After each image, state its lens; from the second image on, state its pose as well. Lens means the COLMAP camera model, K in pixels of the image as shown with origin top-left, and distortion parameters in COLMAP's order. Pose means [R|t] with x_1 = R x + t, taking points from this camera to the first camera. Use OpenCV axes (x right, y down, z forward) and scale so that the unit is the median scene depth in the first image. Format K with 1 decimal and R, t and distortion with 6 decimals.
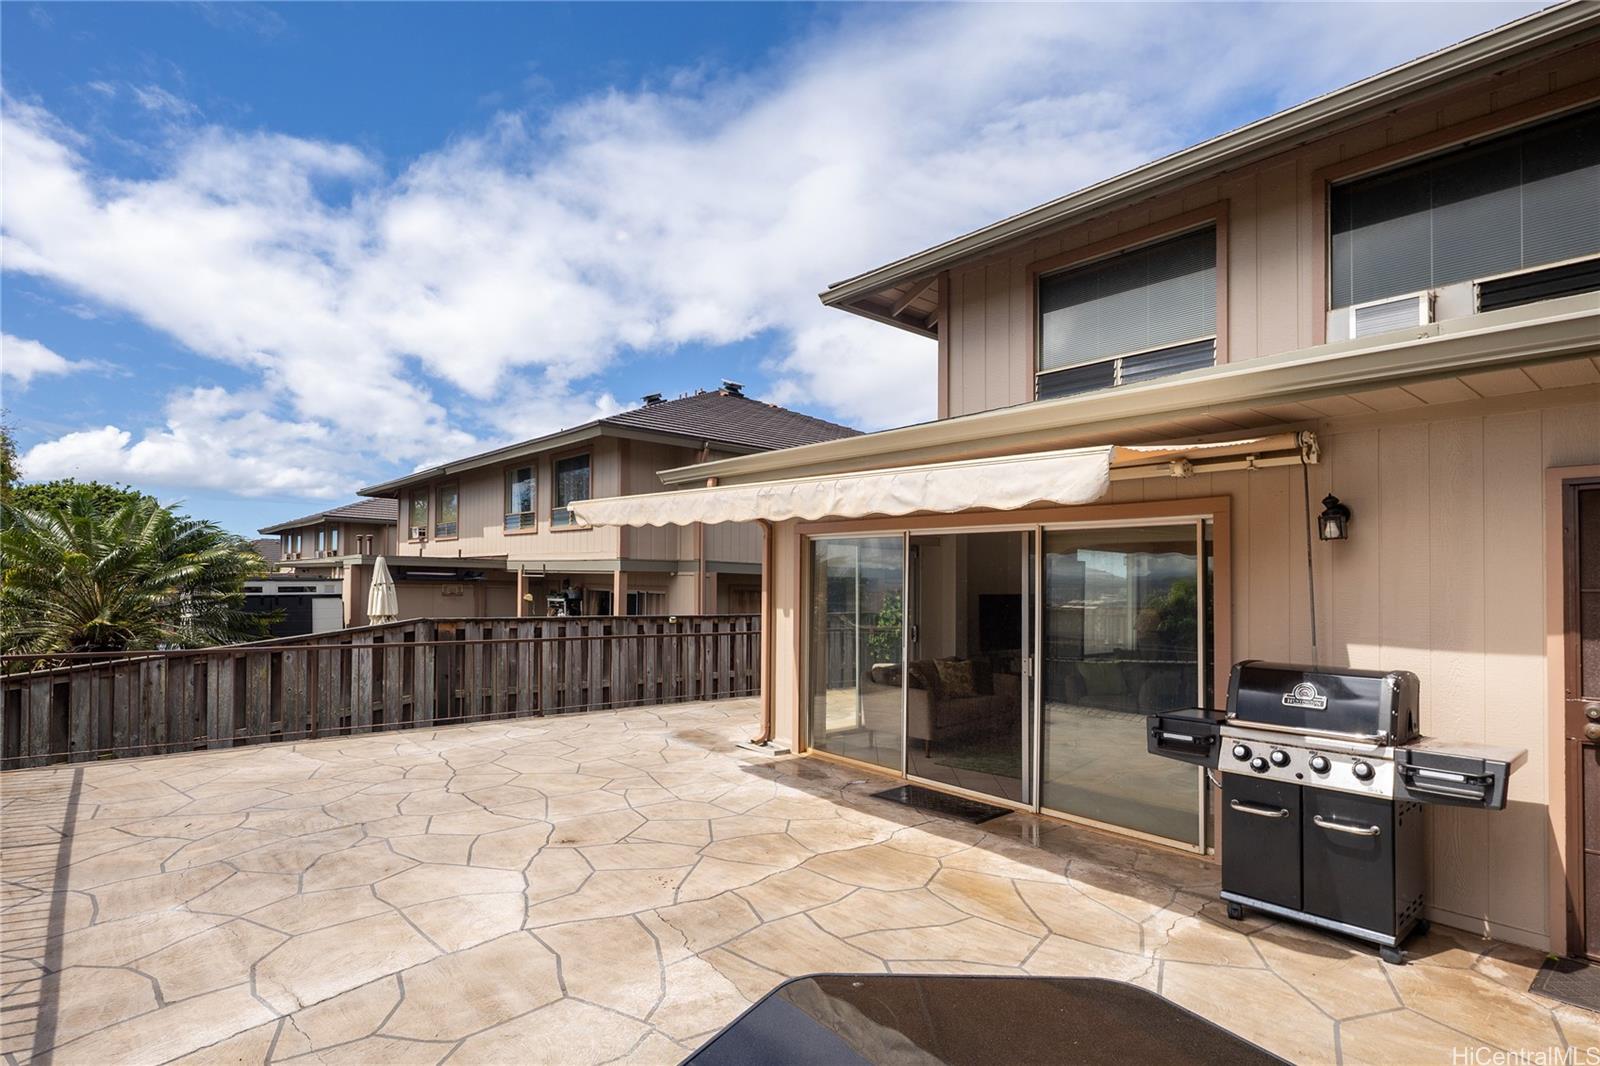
lens RADIAL K [[792.0, 0, 808.4], [0, 792.0, 591.6], [0, 0, 1]] dist [0.000199, 0.000647]
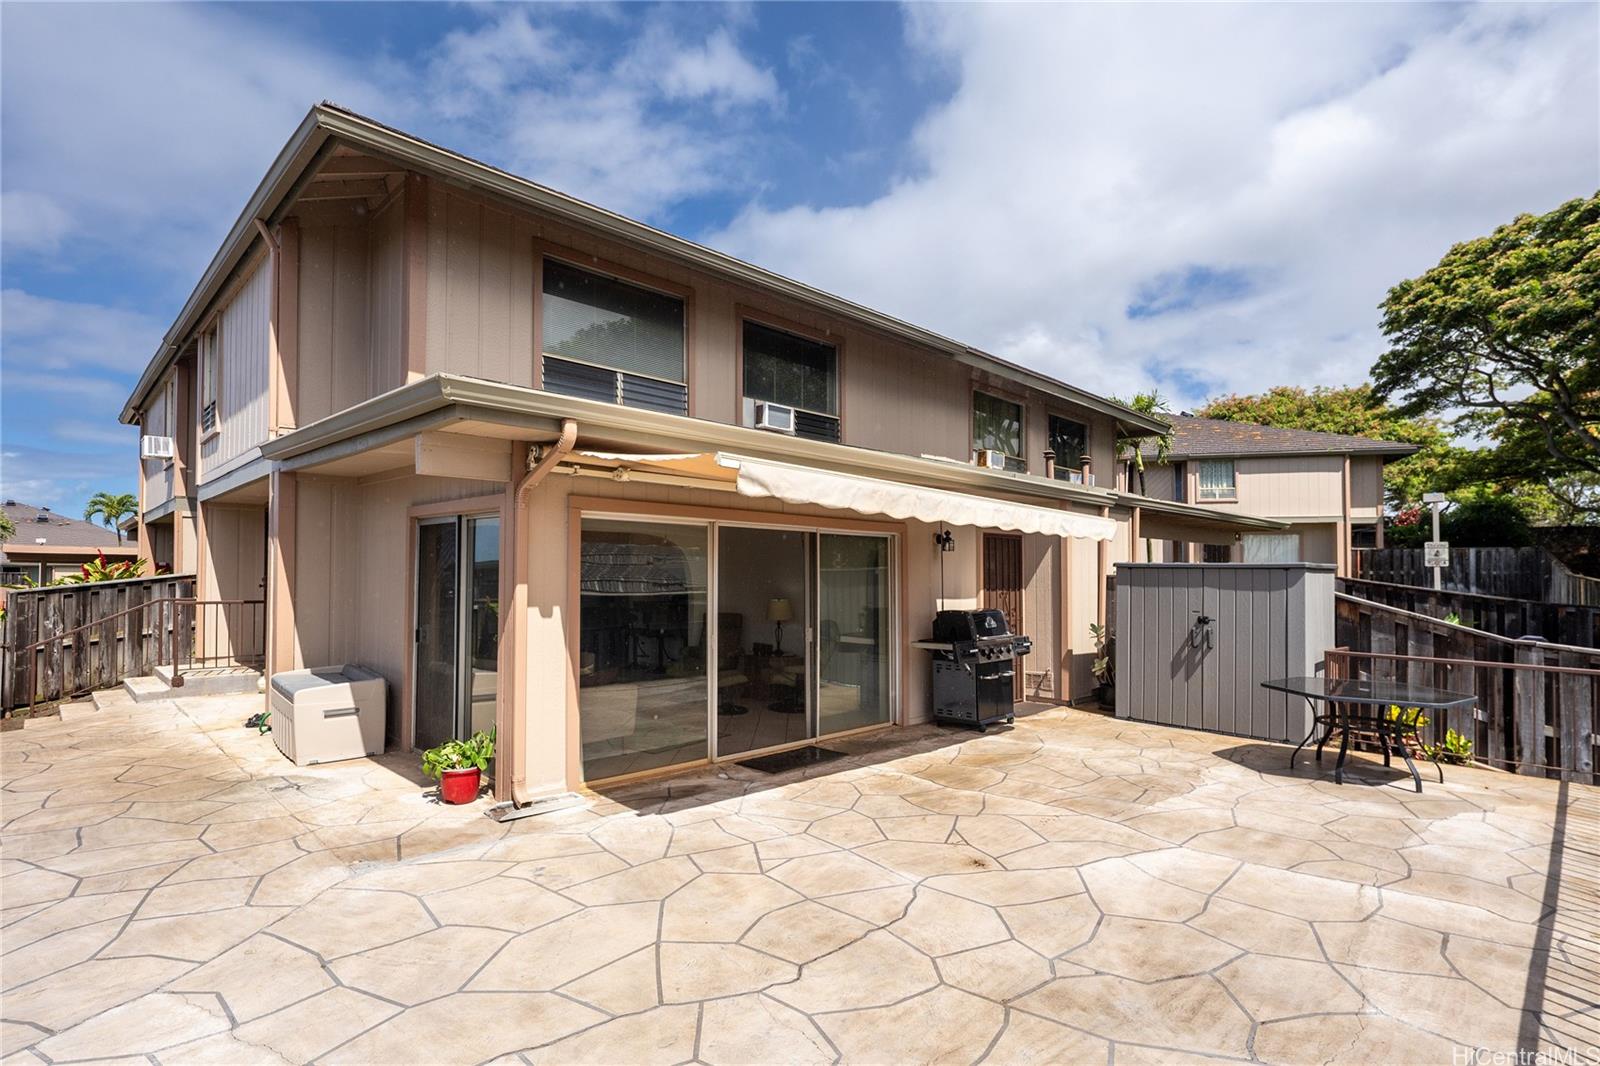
lens RADIAL K [[785.1, 0, 809.1], [0, 785.1, 553.5], [0, 0, 1]] dist [0.000370, -0.002256]
pose [[-0.053885, 0.007260, 0.998521, -0.977233], [0.000464, 0.999974, -0.007246, -0.029231], [-0.998547, 0.000073, -0.053887, 1.012927]]
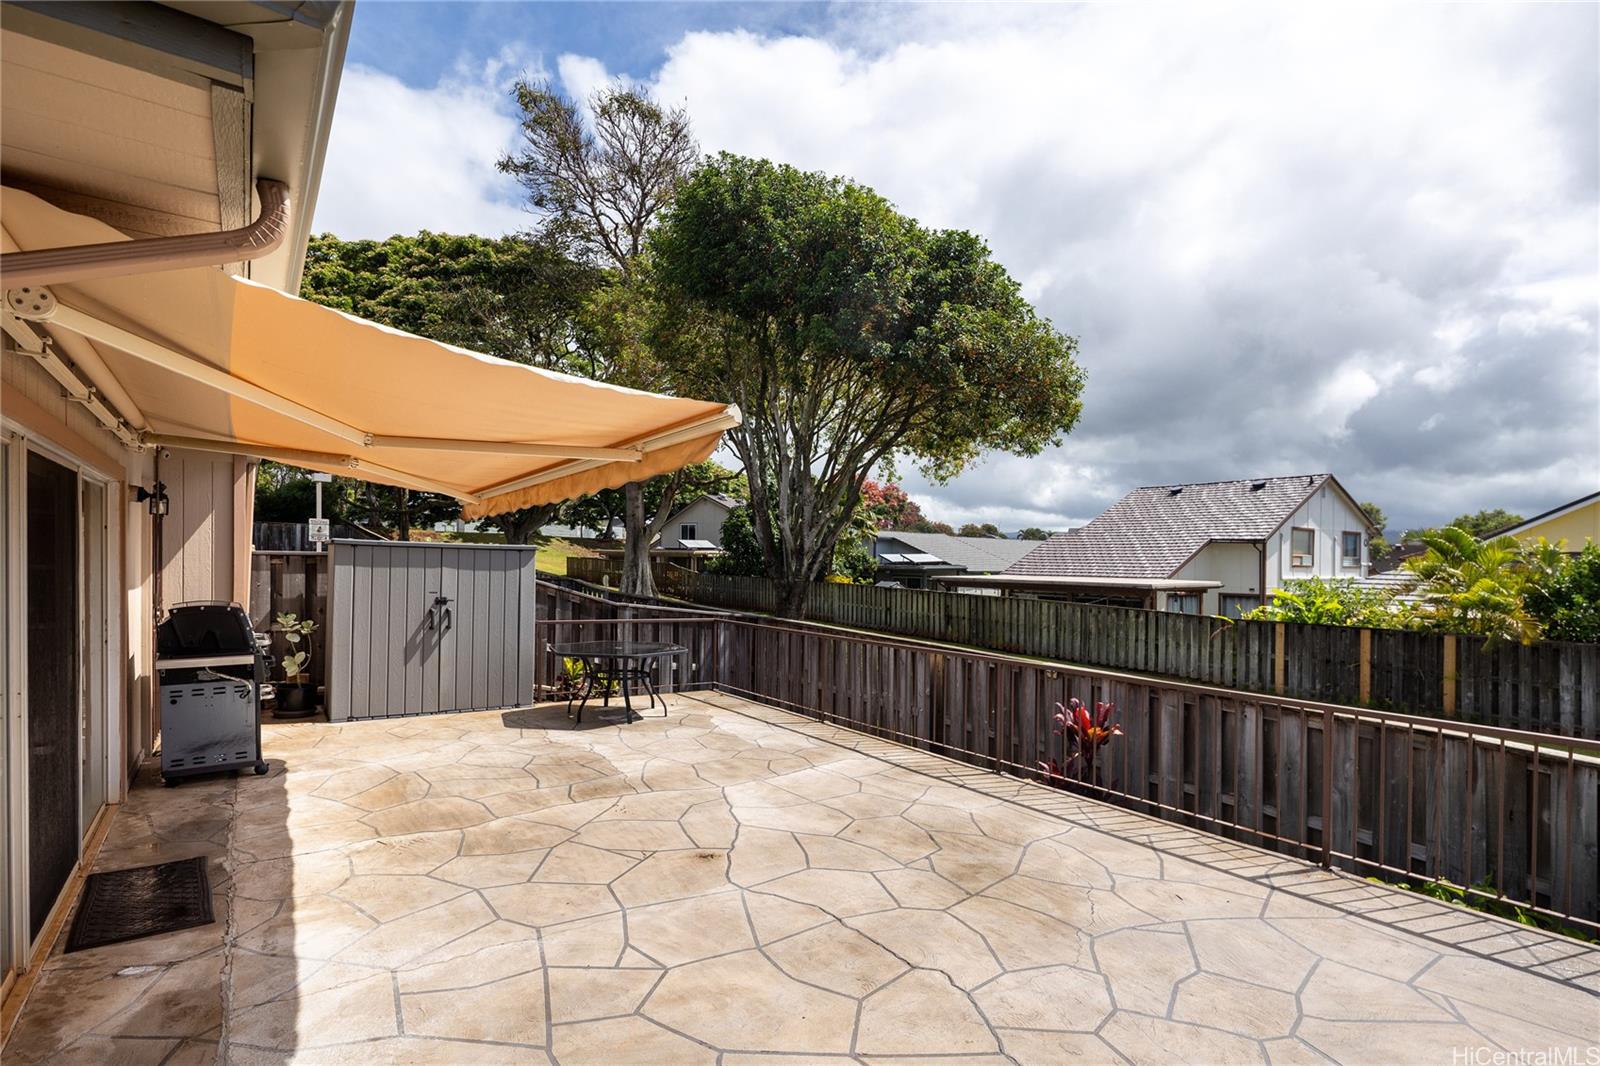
lens RADIAL K [[785.1, 0, 809.1], [0, 785.1, 553.5], [0, 0, 1]] dist [0.000370, -0.002256]
pose [[-0.994176, -0.038111, 0.100806, -0.404860], [-0.038247, 0.999268, 0.000583, -0.029400], [-0.100754, -0.003276, -0.994906, 1.533604]]
